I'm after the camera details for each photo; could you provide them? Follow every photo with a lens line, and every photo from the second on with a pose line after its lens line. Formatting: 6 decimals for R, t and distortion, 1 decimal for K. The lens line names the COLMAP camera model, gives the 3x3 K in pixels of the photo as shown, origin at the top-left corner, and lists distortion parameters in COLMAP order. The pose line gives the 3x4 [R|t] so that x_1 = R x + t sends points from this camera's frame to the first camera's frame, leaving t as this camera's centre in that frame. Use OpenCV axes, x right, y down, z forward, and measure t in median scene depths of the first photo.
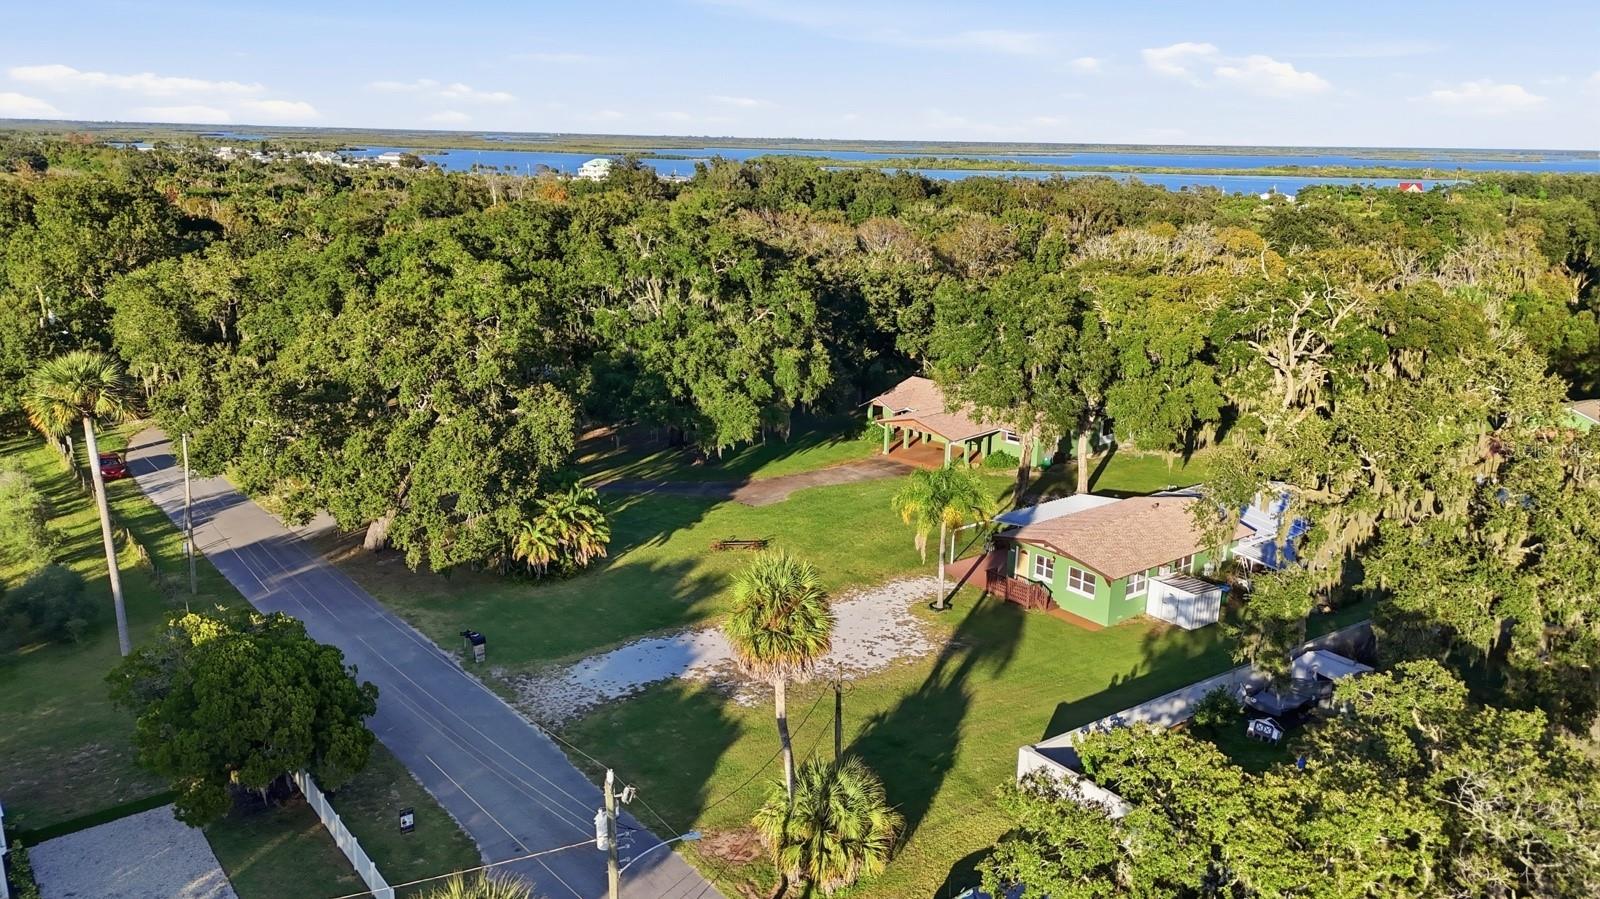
lens RADIAL K [[1180.1, 0, 803.5], [0, 1180.1, 451.9], [0, 0, 1]] dist [0.066144, -0.061781]
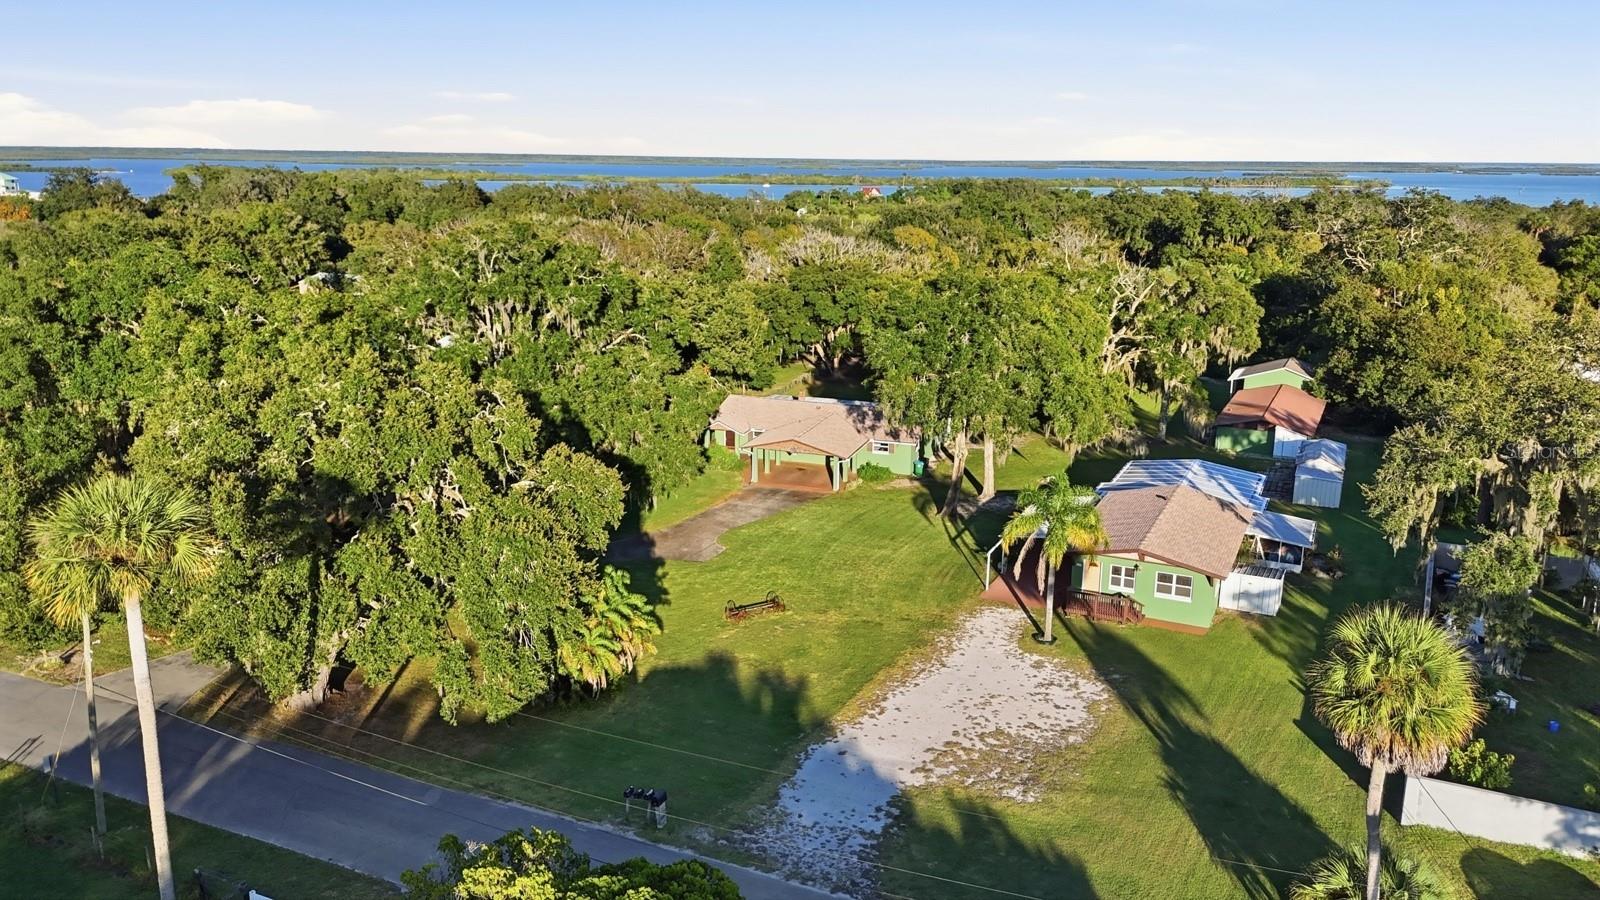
lens RADIAL K [[1192.1, 0, 798.1], [0, 1192.1, 408.4], [0, 0, 1]] dist [0.037866, -0.004393]
pose [[0.893906, -0.099164, 0.437149, -0.304658], [0.118712, 0.992774, -0.017544, -0.035416], [-0.432250, 0.067578, 0.899218, 0.172537]]
